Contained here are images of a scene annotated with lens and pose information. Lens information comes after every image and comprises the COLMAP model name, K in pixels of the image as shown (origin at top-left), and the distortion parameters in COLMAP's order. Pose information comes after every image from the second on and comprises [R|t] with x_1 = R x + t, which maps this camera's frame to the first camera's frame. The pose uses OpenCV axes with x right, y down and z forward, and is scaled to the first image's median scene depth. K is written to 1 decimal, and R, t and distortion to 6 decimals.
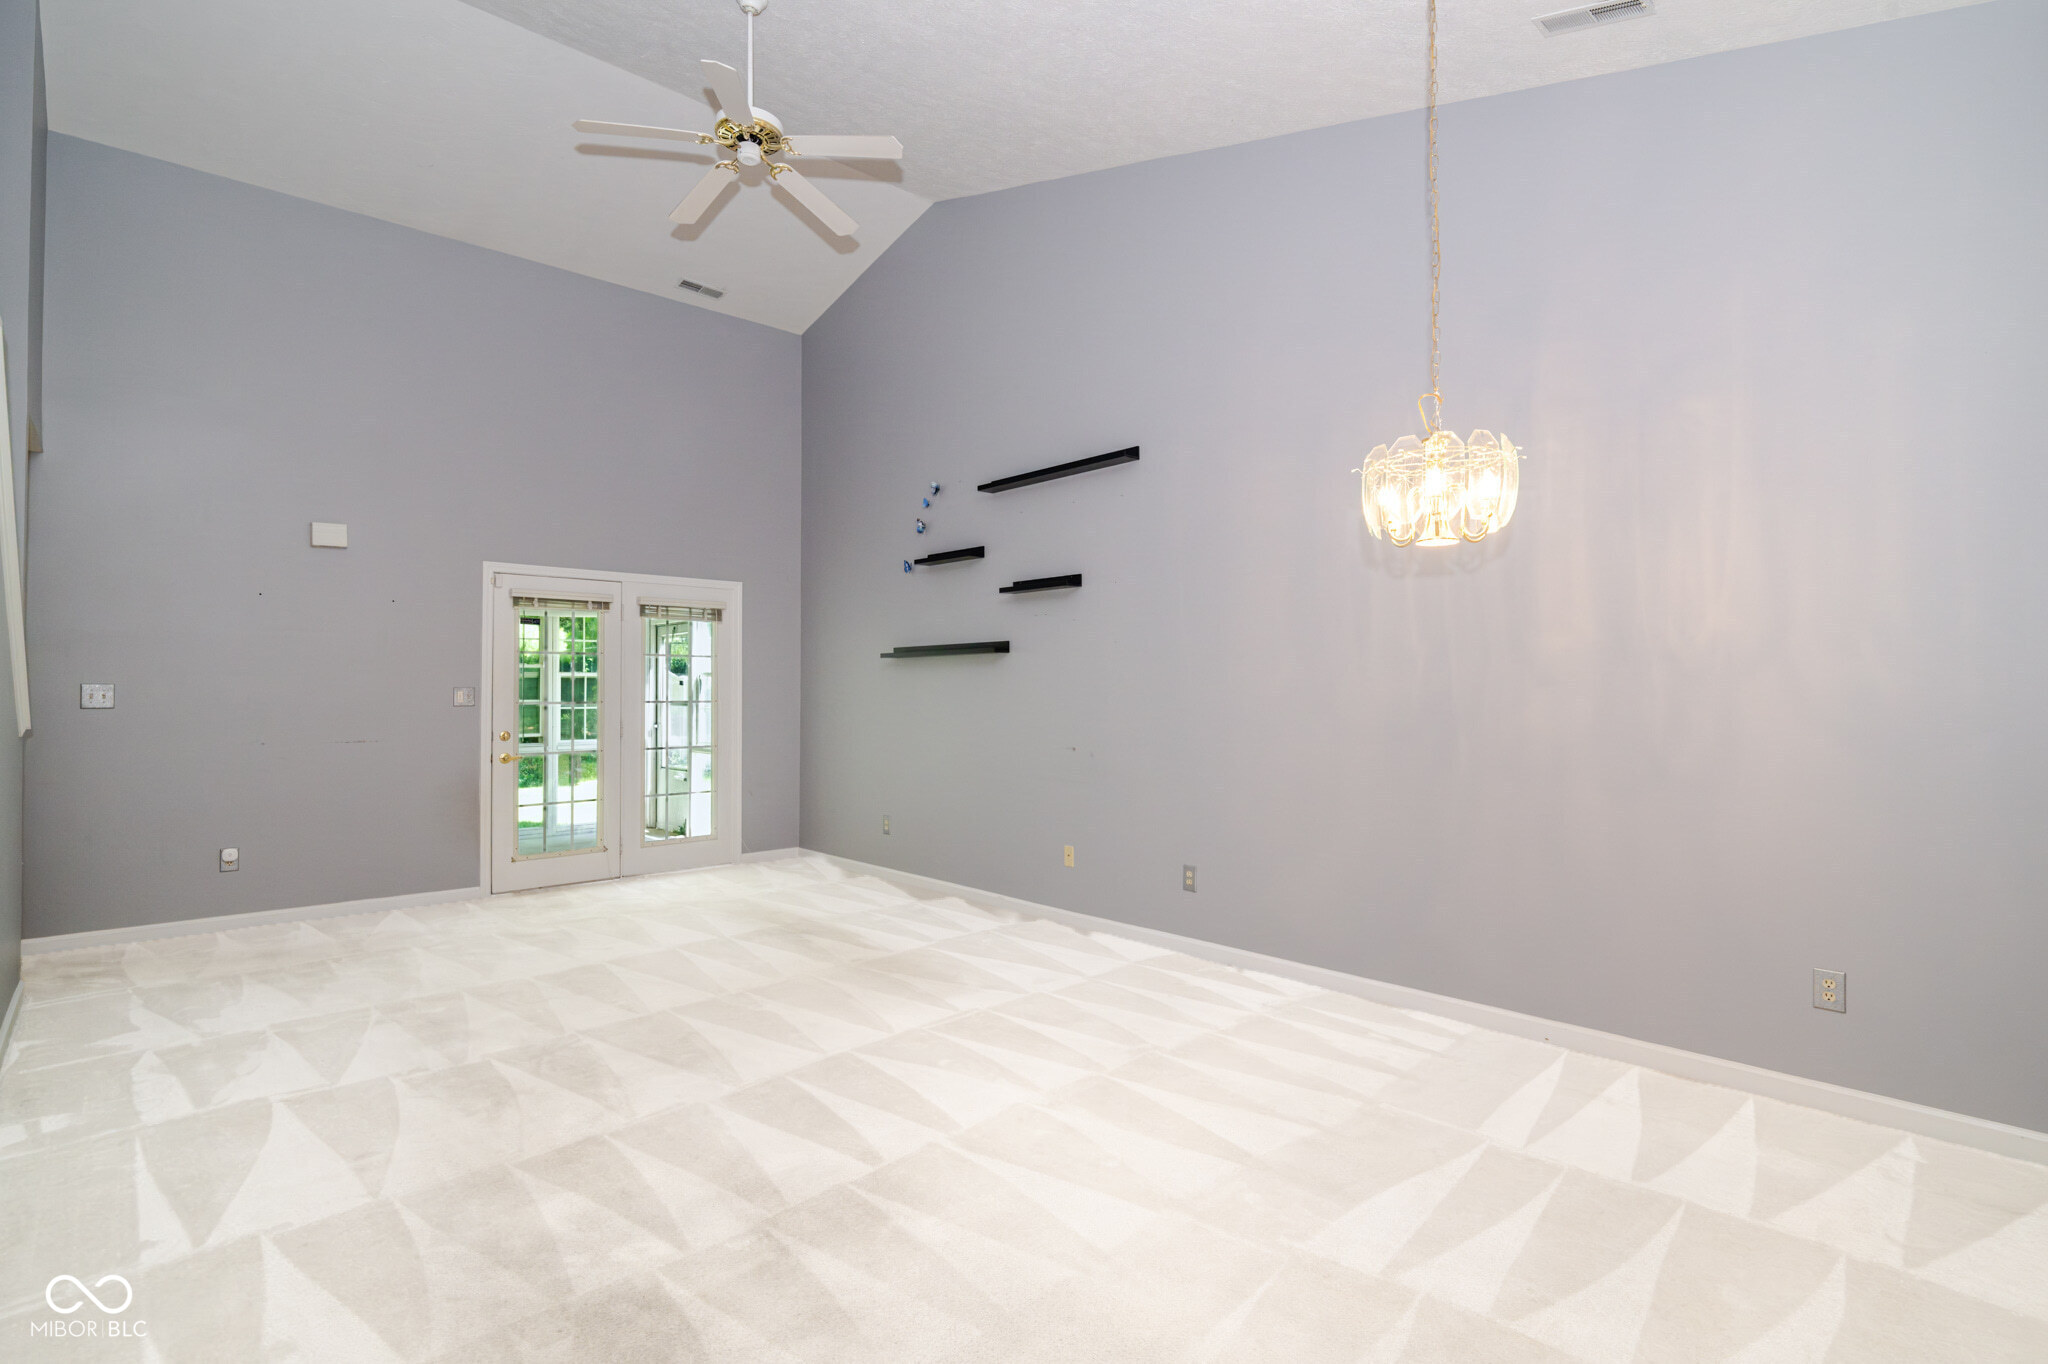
lens RADIAL K [[969.5, 0, 1029.3], [0, 969.5, 676.4], [0, 0, 1]] dist [-0.001081, -0.001280]
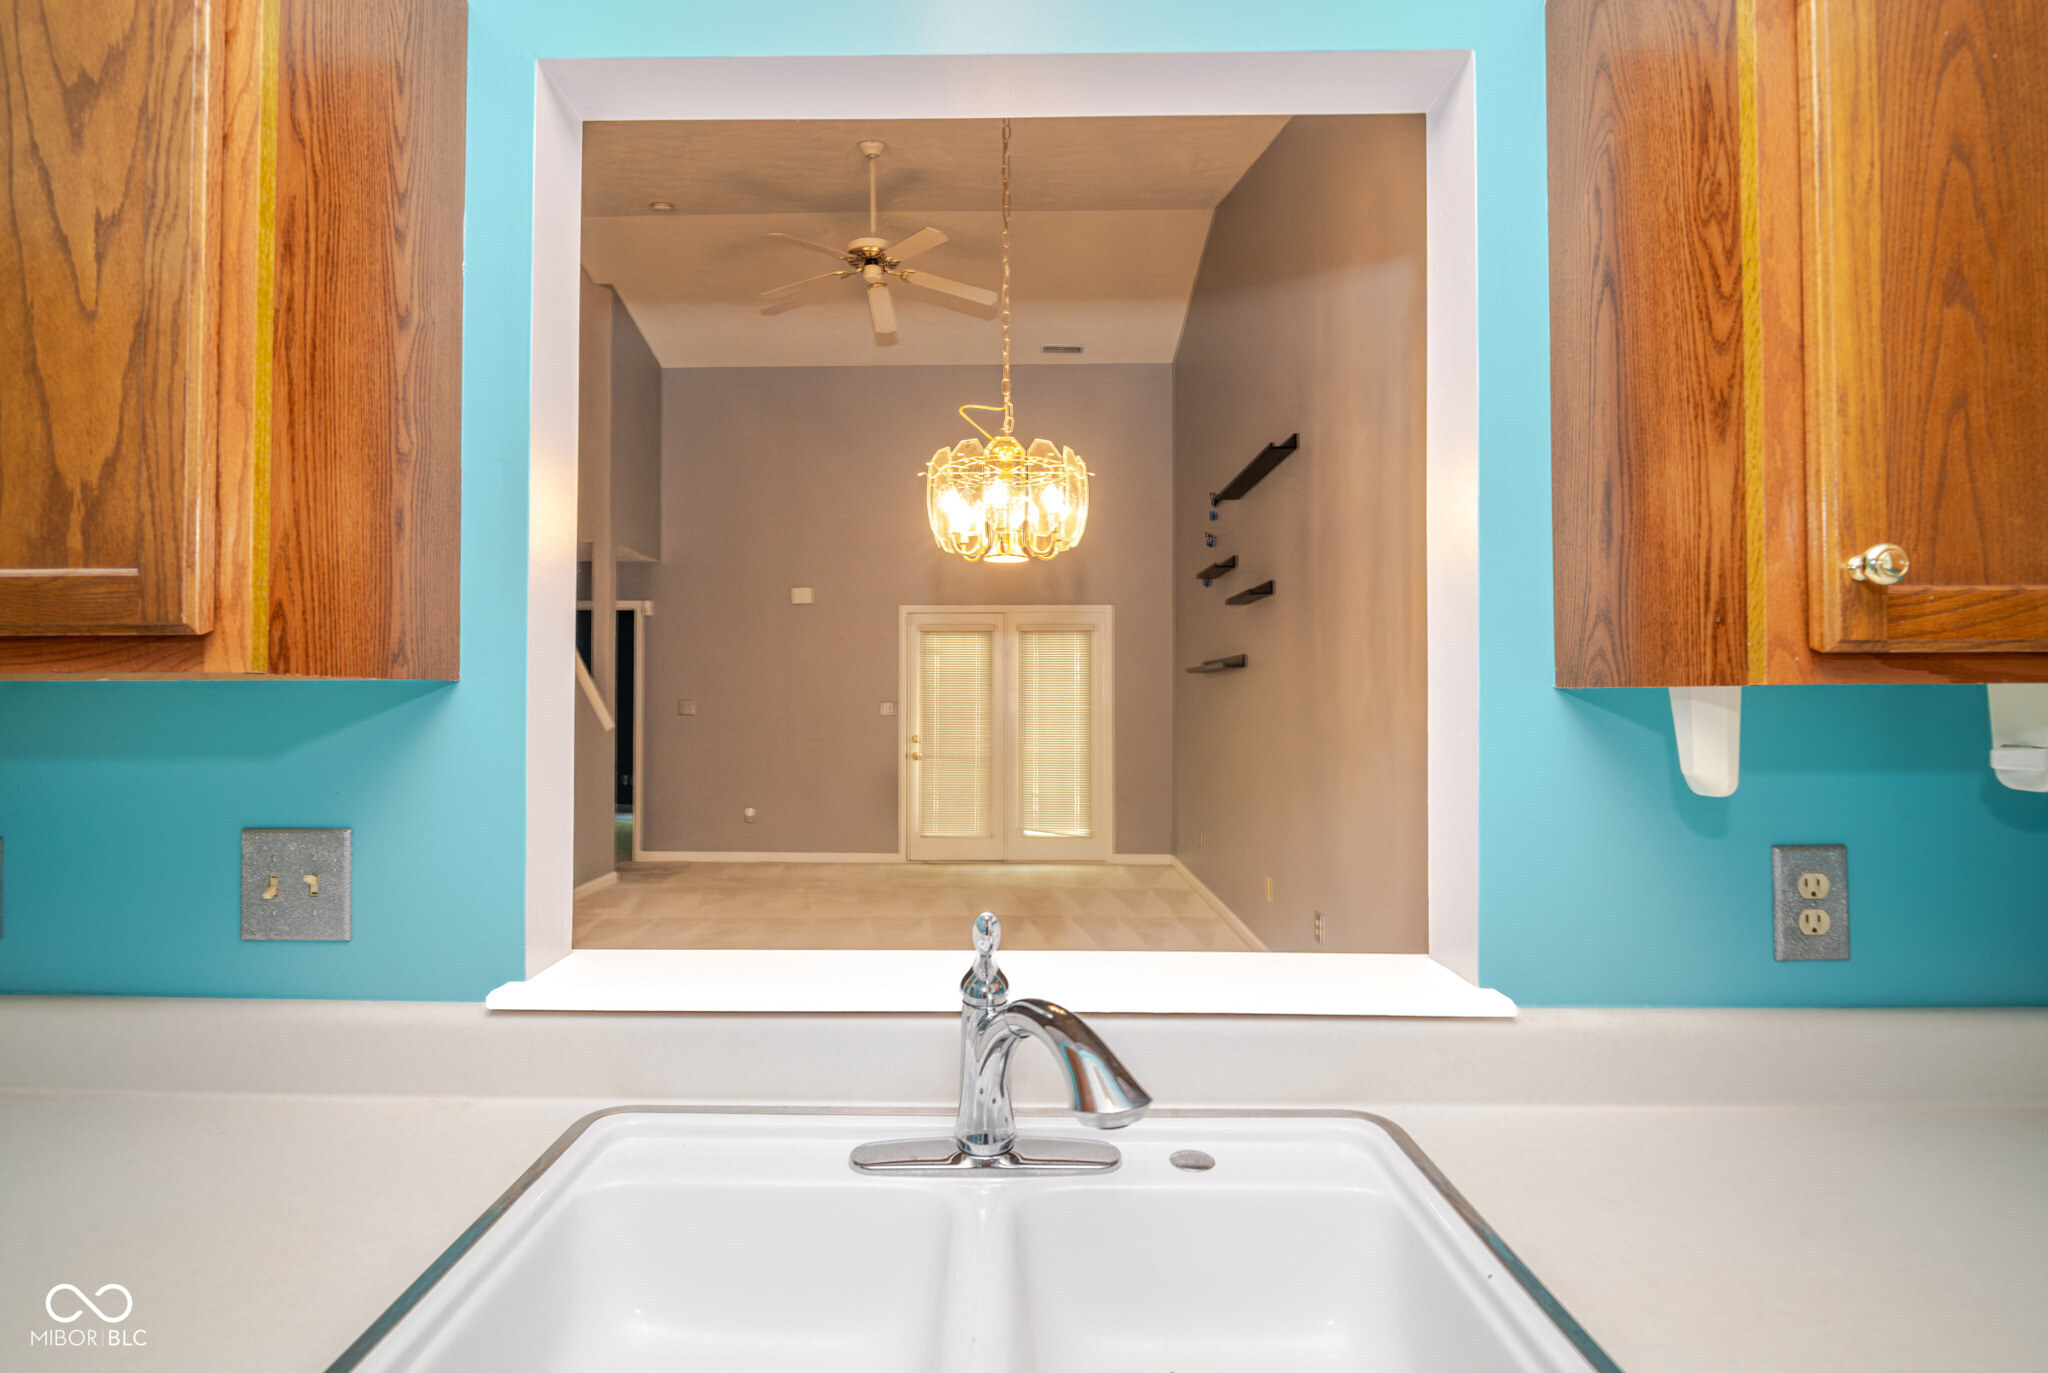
lens RADIAL K [[980.6, 0, 1001.0], [0, 980.6, 683.7], [0, 0, 1]] dist [-0.001419, -0.000622]
pose [[0.719382, -0.010094, -0.694541, 0.708125], [0.010315, 0.999939, -0.003848, -0.010766], [0.694538, -0.004396, 0.719443, 0.224151]]
